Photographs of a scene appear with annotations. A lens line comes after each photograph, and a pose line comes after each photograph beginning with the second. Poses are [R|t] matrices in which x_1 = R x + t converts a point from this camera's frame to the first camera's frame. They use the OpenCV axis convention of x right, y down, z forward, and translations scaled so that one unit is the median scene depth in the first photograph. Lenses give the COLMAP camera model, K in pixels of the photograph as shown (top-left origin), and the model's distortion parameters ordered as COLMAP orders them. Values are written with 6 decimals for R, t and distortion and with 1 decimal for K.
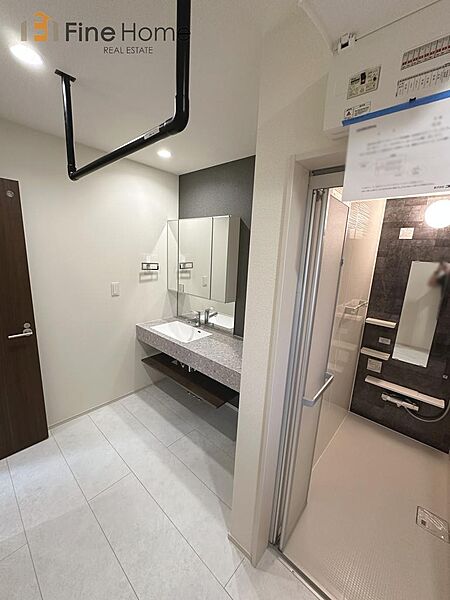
lens RADIAL K [[241.7, 0, 223.2], [0, 241.7, 300.1], [0, 0, 1]] dist [-0.003063, 0.001504]
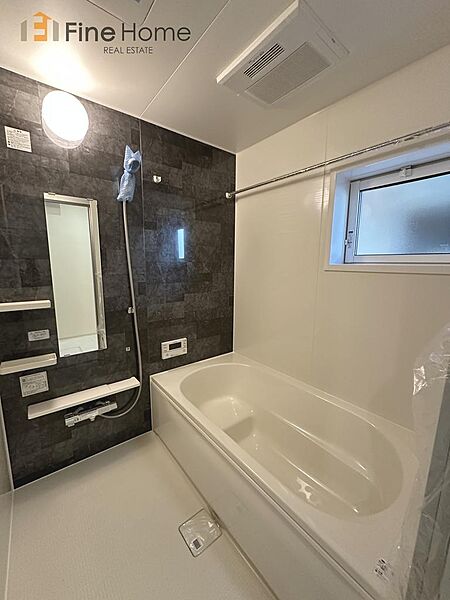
lens RADIAL K [[241.7, 0, 223.0], [0, 241.7, 301.2], [0, 0, 1]] dist [-0.003063, 0.001504]
pose [[0.163708, -0.199097, 0.966209, 0.204061], [0.201276, 0.965561, 0.164861, 0.085574], [-0.965757, 0.167486, 0.198144, 0.459472]]
